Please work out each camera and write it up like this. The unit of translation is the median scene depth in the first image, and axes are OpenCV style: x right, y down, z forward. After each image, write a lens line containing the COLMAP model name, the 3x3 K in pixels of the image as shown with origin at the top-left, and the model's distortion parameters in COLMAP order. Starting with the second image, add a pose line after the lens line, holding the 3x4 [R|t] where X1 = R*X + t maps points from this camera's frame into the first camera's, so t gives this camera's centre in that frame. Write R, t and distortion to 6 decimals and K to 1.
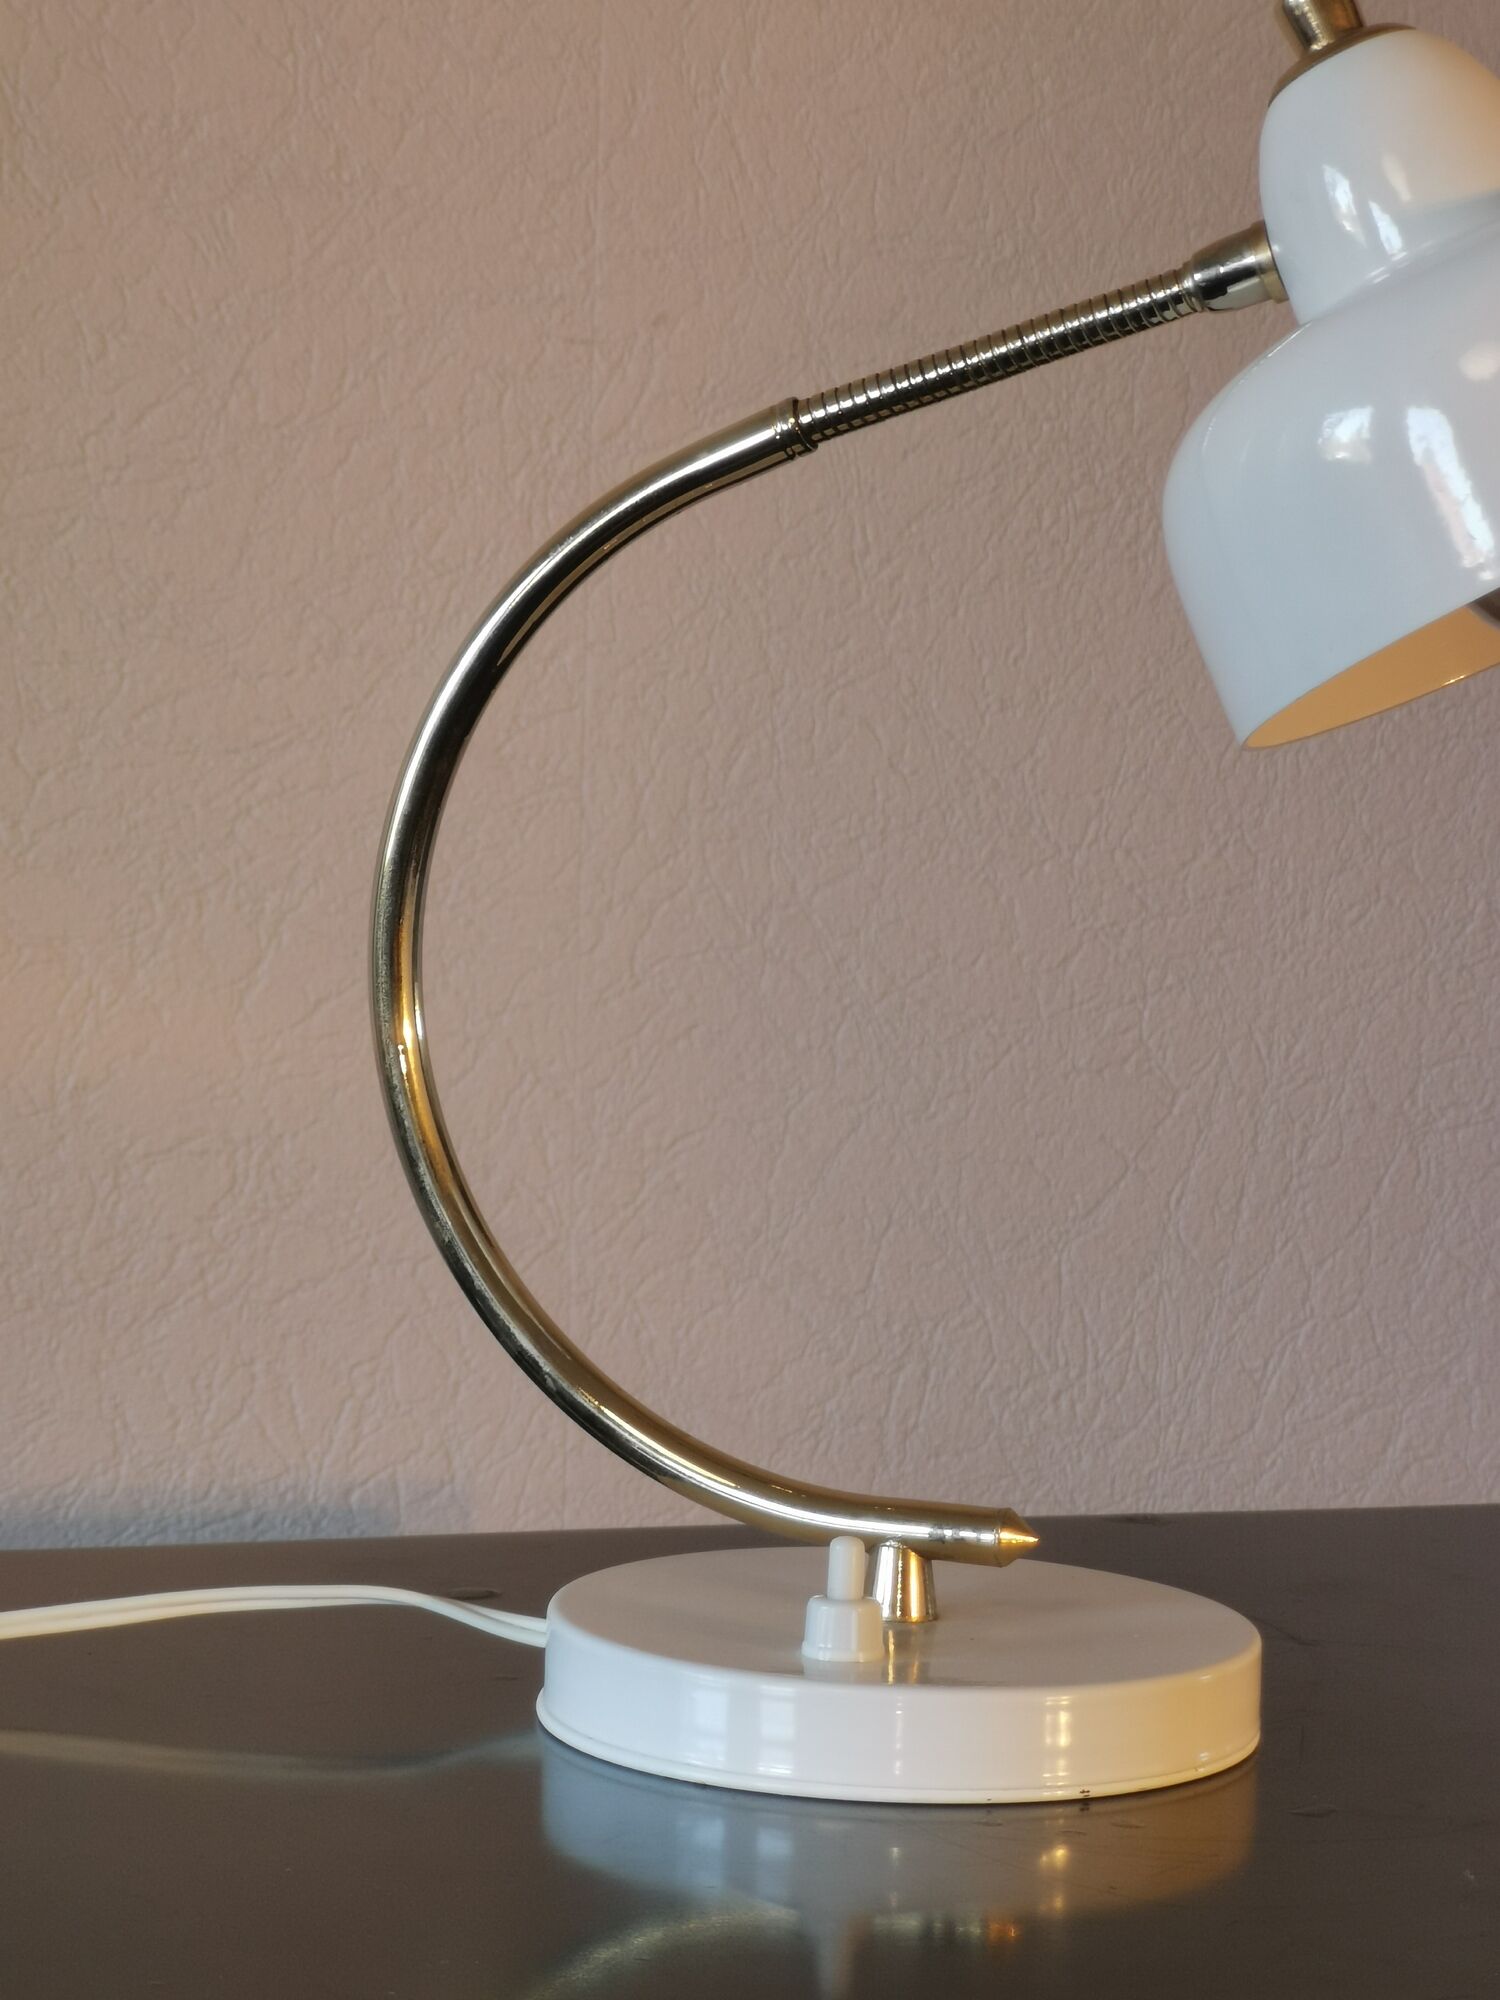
lens RADIAL K [[4765.4, 0, 709.2], [0, 4765.4, 1017.7], [0, 0, 1]] dist [0.783120, -11.081730]
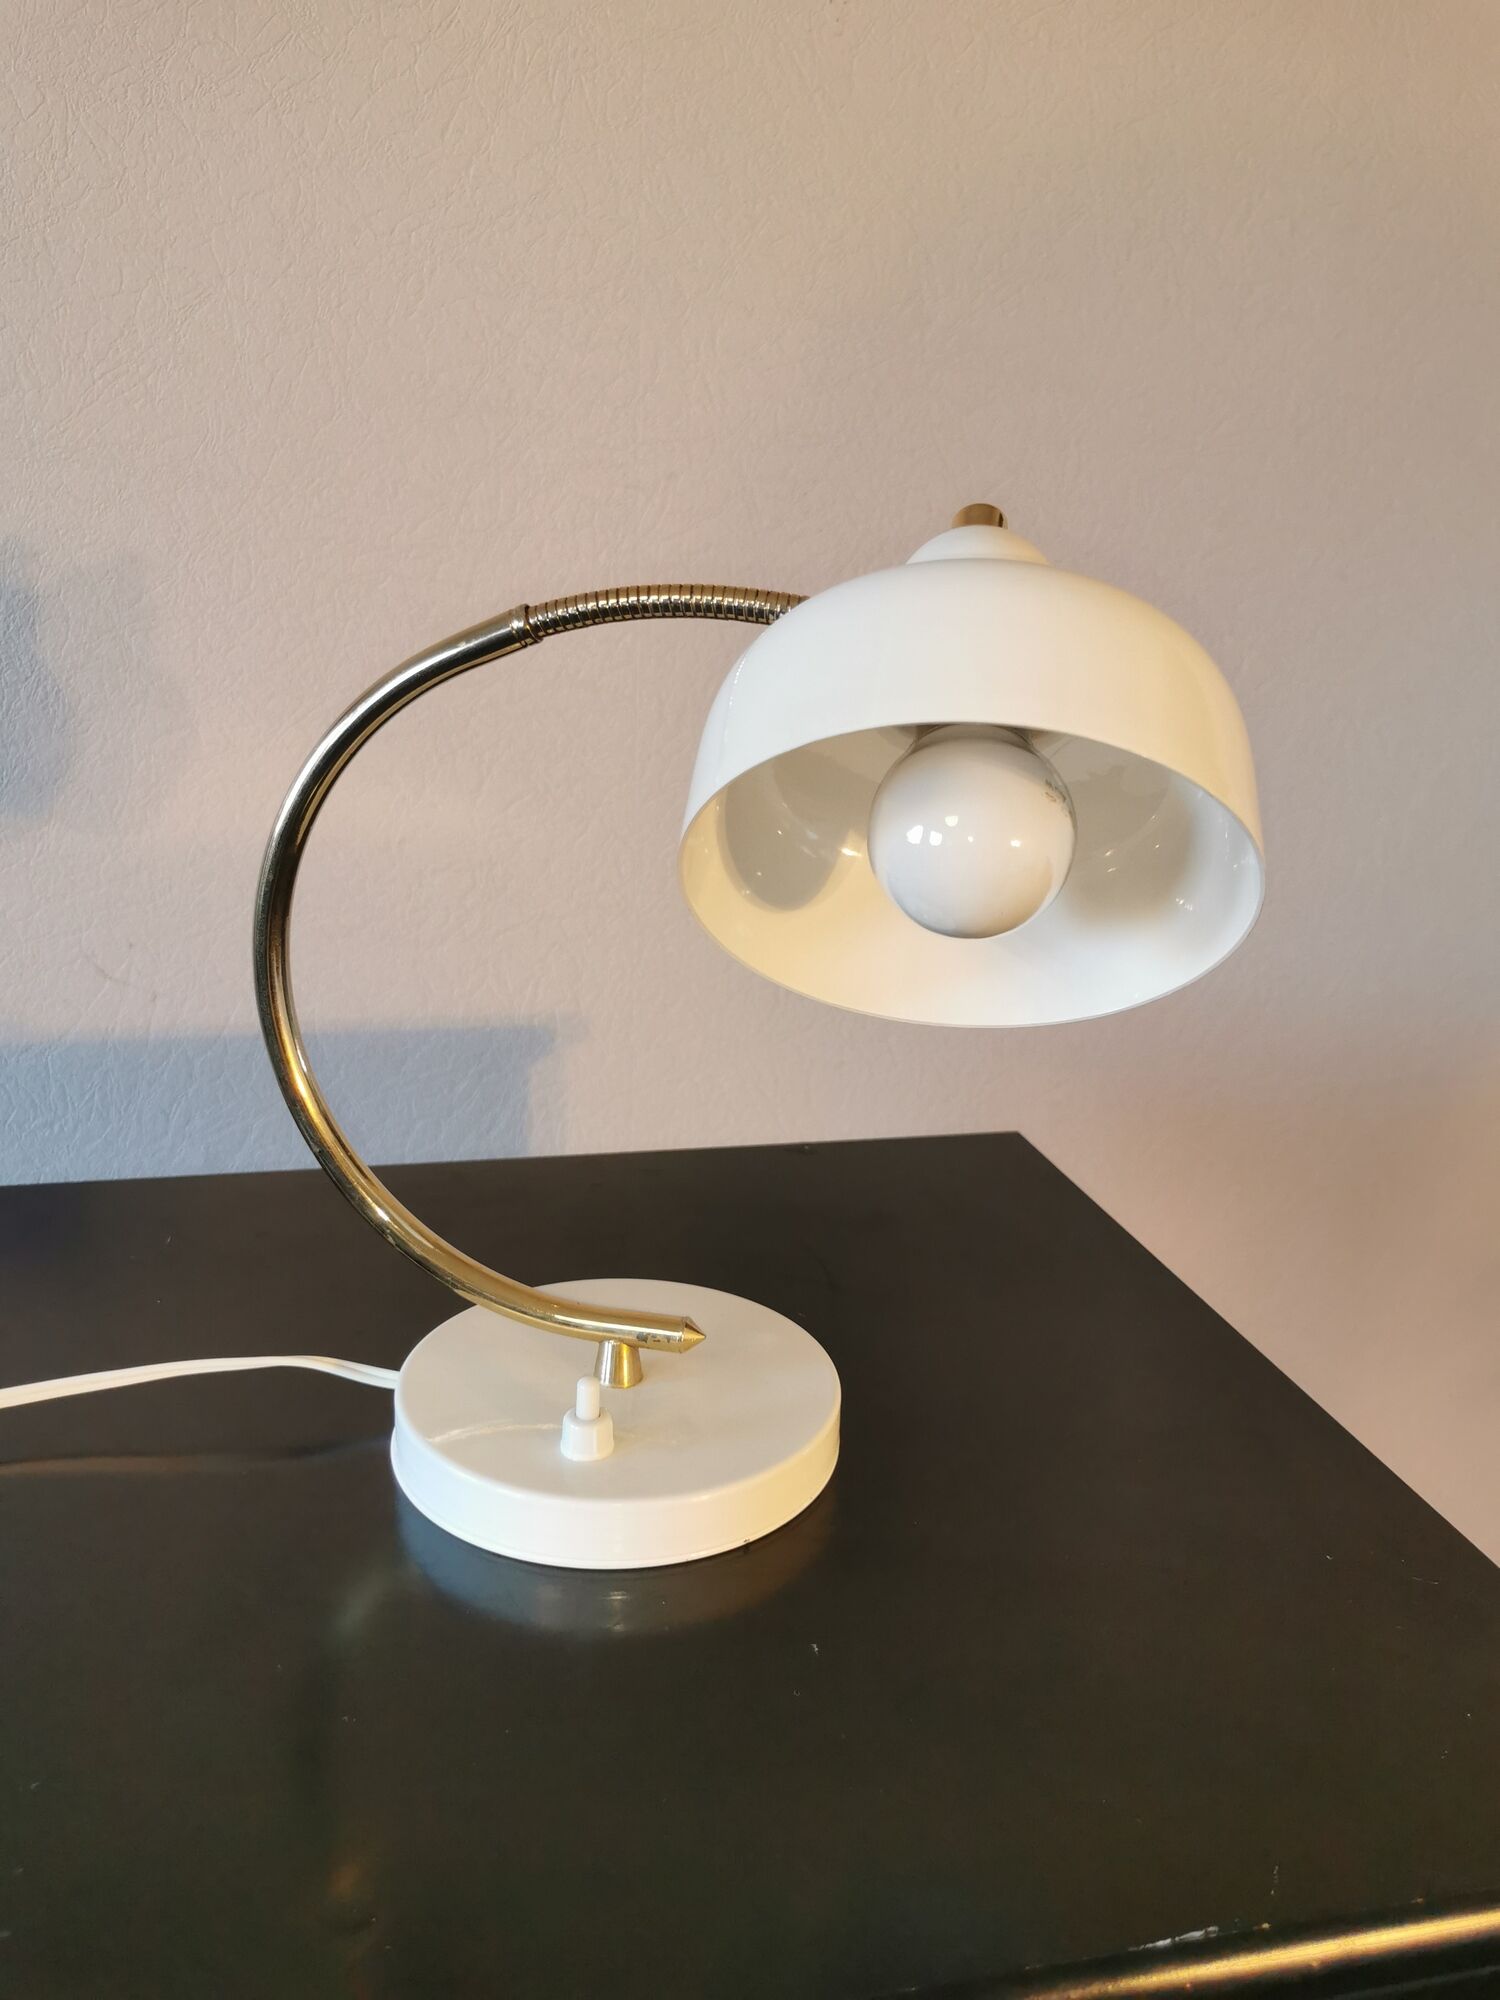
lens RADIAL K [[1566.5, 0, 754.3], [0, 1566.5, 1001.5], [0, 0, 1]] dist [0.033284, -0.033200]
pose [[0.995655, 0.030750, -0.087894, 0.093558], [-0.012168, 0.978770, 0.204598, -0.061365], [0.092319, -0.202640, 0.974892, 0.291618]]
